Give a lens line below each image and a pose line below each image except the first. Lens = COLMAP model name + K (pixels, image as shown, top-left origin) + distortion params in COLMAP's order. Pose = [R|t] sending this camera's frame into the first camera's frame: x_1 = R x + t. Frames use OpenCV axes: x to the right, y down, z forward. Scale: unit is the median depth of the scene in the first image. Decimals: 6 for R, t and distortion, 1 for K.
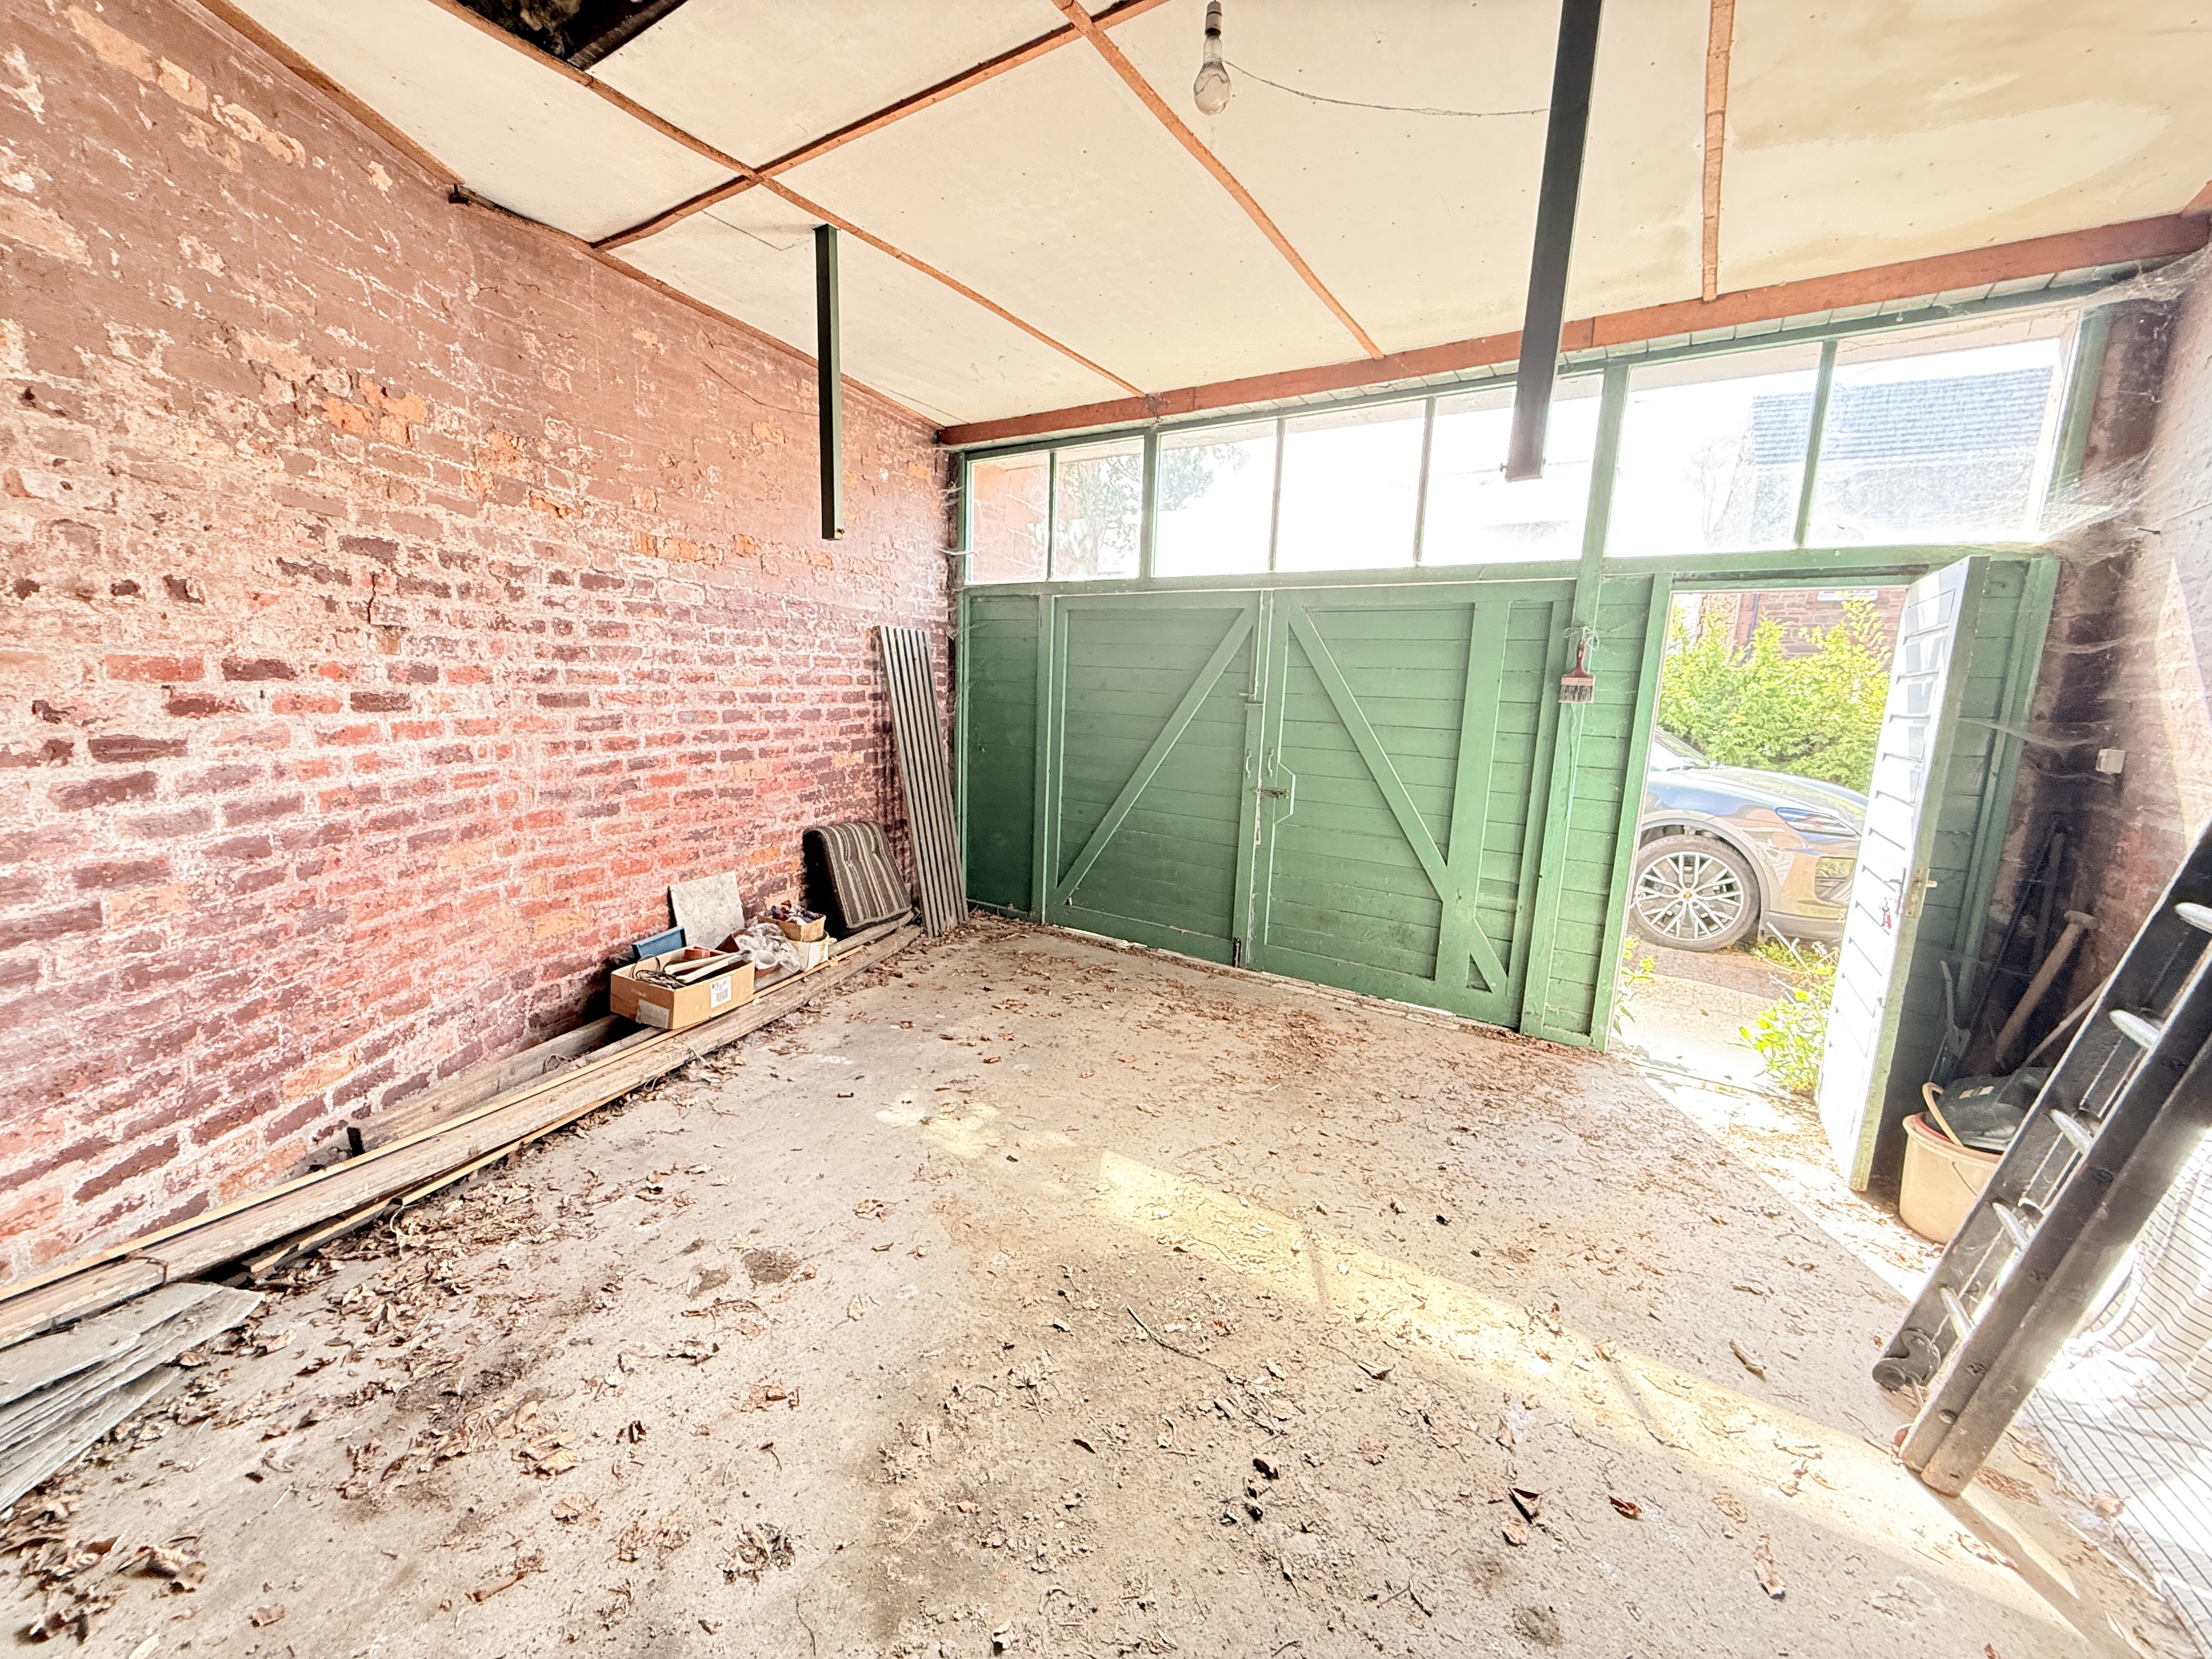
lens RADIAL K [[875.9, 0, 1098.3], [0, 875.9, 827.4], [0, 0, 1]] dist [-0.000295, -0.000021]
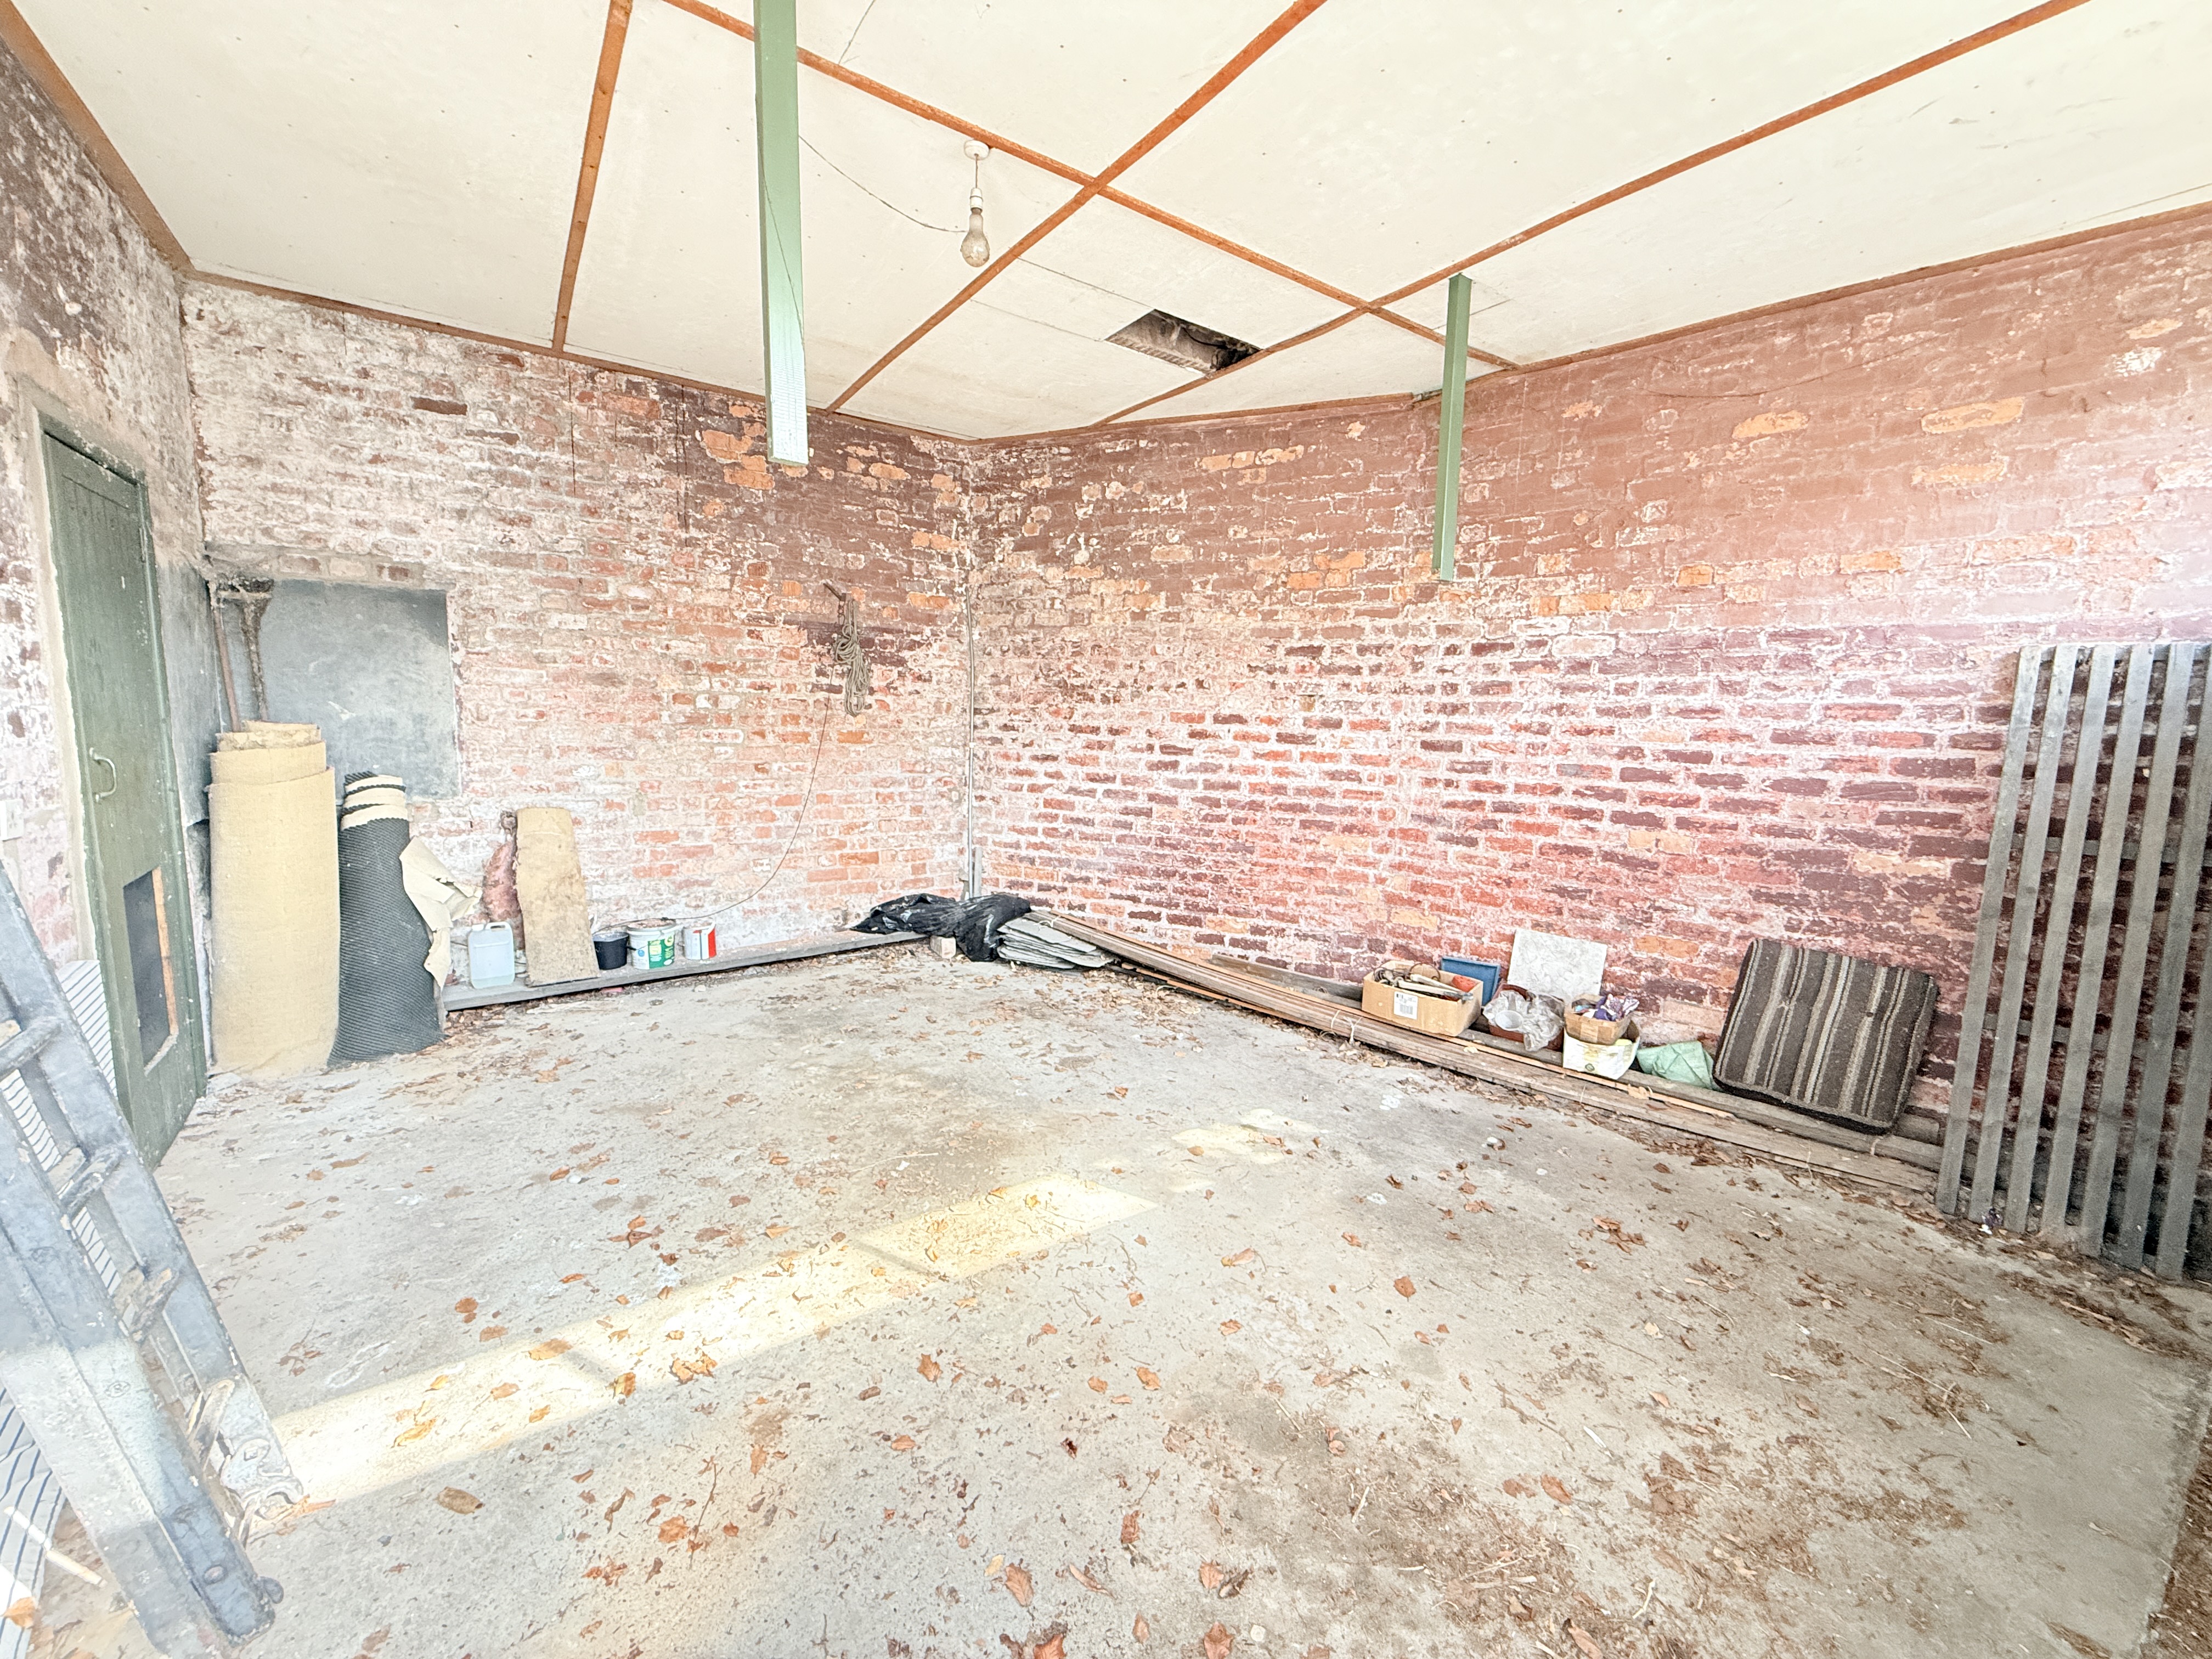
lens RADIAL K [[875.9, 0, 1101.5], [0, 875.9, 827.5], [0, 0, 1]] dist [-0.000295, -0.000021]
pose [[-0.367445, 0.072455, -0.927219, 0.831554], [-0.196857, 0.968313, 0.153678, -0.143481], [0.908973, 0.238998, -0.341539, 1.125943]]
